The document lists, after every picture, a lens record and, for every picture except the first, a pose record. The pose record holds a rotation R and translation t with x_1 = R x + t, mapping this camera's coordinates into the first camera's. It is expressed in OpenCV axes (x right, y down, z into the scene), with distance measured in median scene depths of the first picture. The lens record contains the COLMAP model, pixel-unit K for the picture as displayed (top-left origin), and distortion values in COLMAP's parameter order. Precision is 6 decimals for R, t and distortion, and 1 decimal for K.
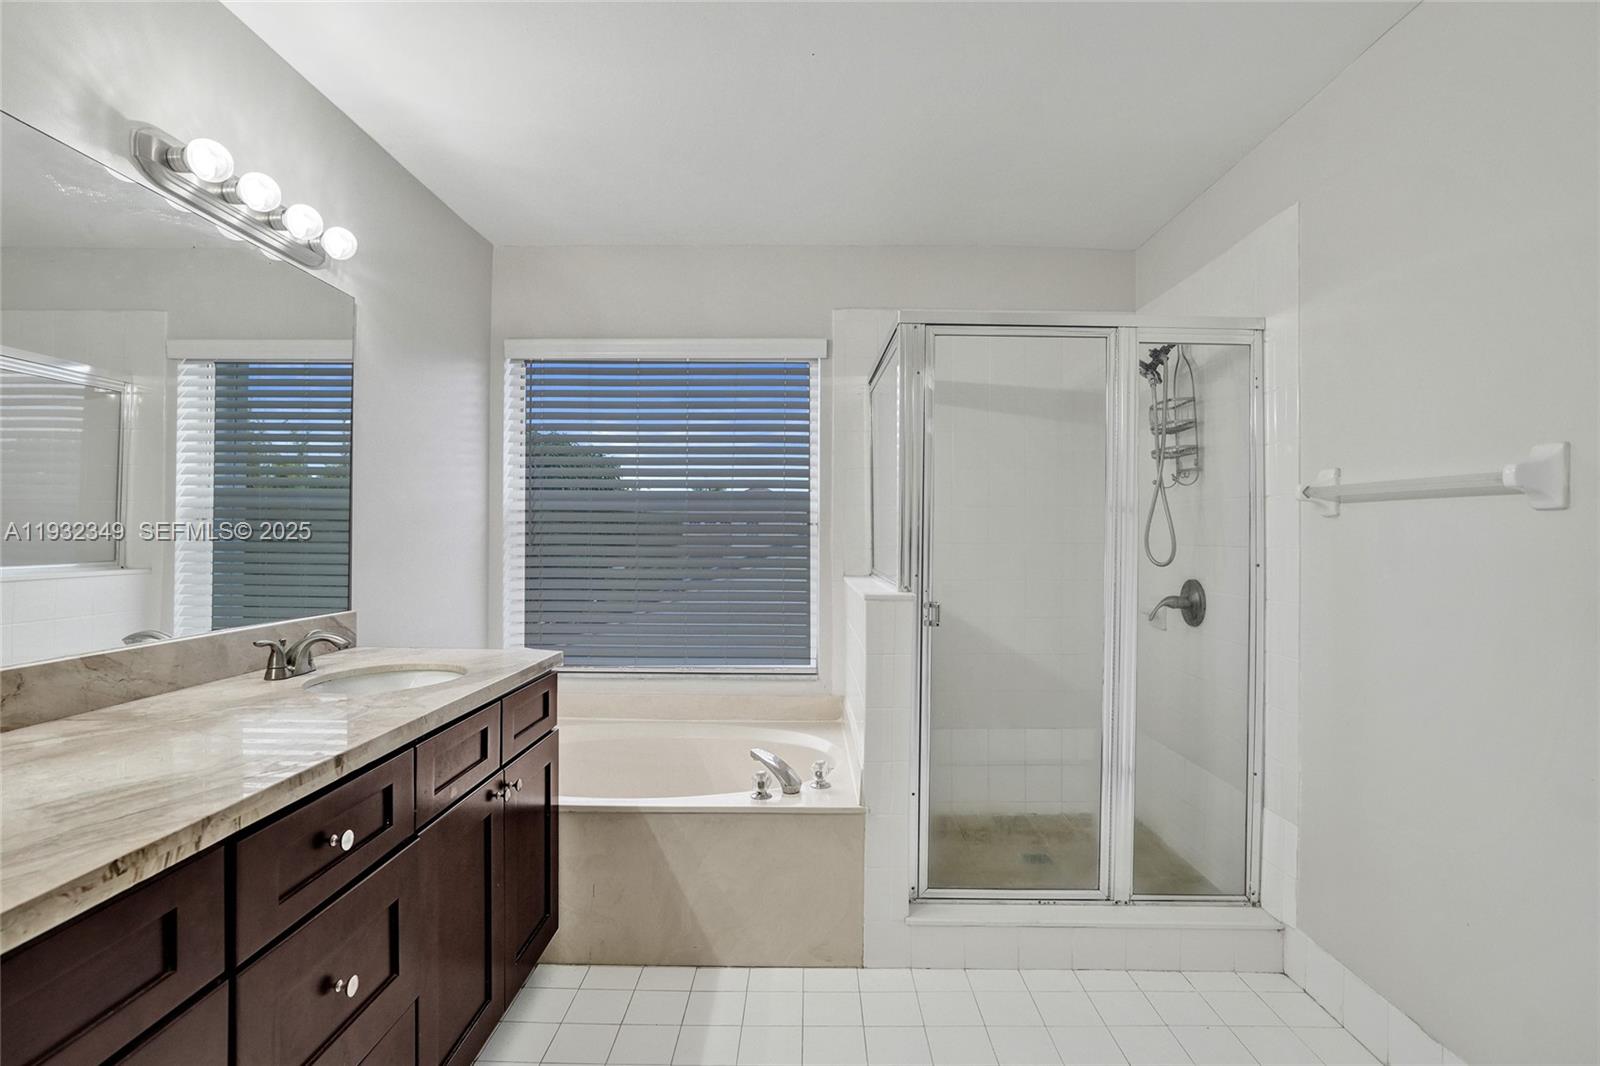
lens RADIAL K [[783.8, 0, 804.5], [0, 783.8, 530.0], [0, 0, 1]] dist [-0.042210, 0.019214]
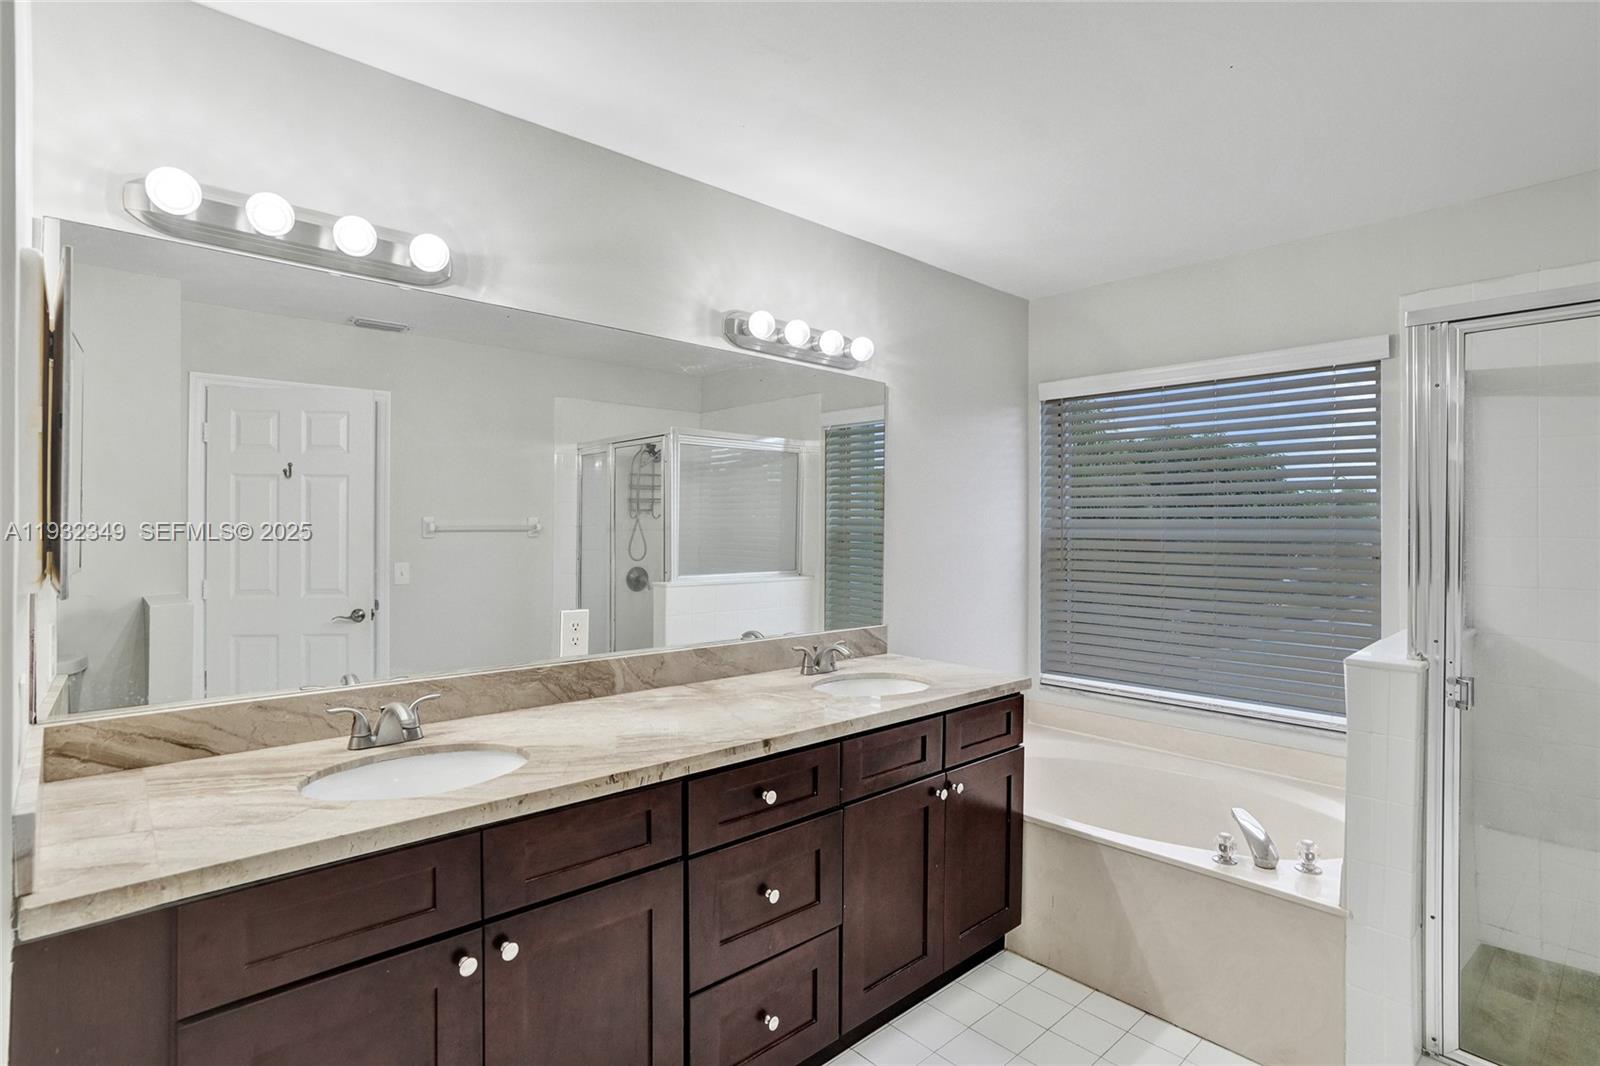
lens RADIAL K [[783.8, 0, 825.0], [0, 783.8, 526.0], [0, 0, 1]] dist [-0.042210, 0.019214]
pose [[0.697102, 0.000387, -0.716972, 0.399284], [-0.000411, 1.000000, 0.000140, -0.086162], [0.716972, 0.000198, 0.697102, 0.020862]]
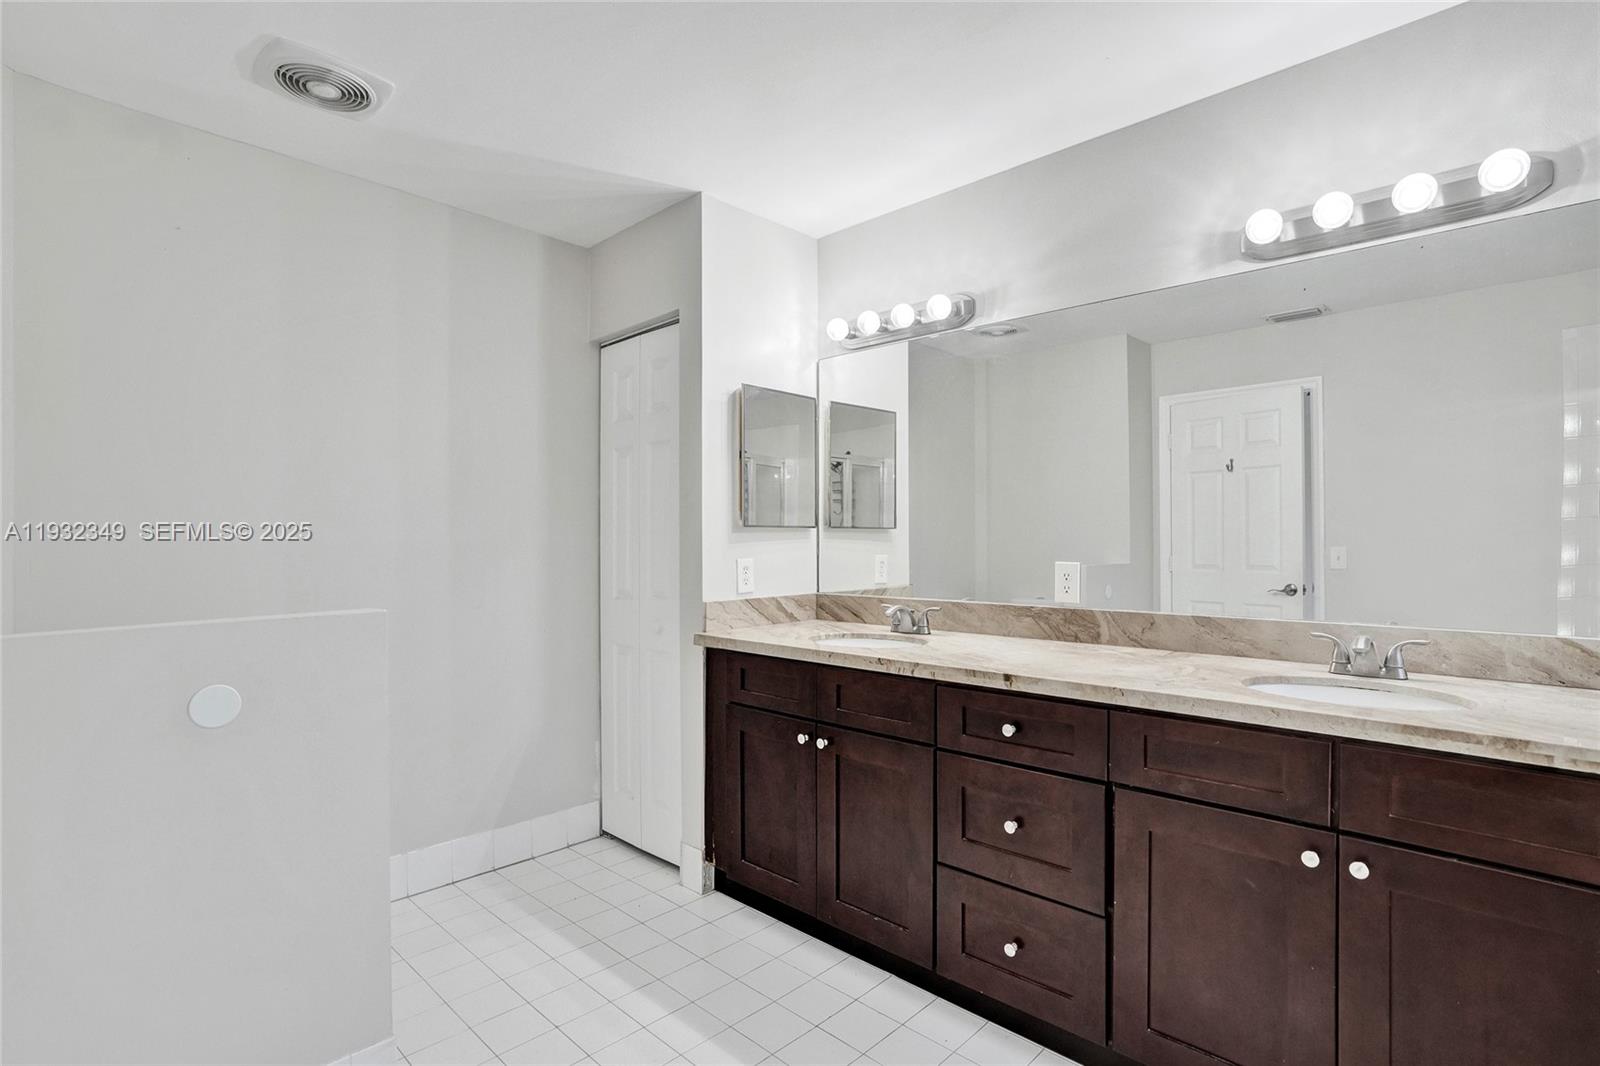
lens RADIAL K [[783.8, 0, 798.9], [0, 783.8, 546.1], [0, 0, 1]] dist [-0.042210, 0.019214]
pose [[-0.692067, 0.006057, -0.721808, 0.603820], [0.008897, 0.999960, -0.000140, 0.018746], [0.721779, -0.006519, -0.692093, 1.289076]]
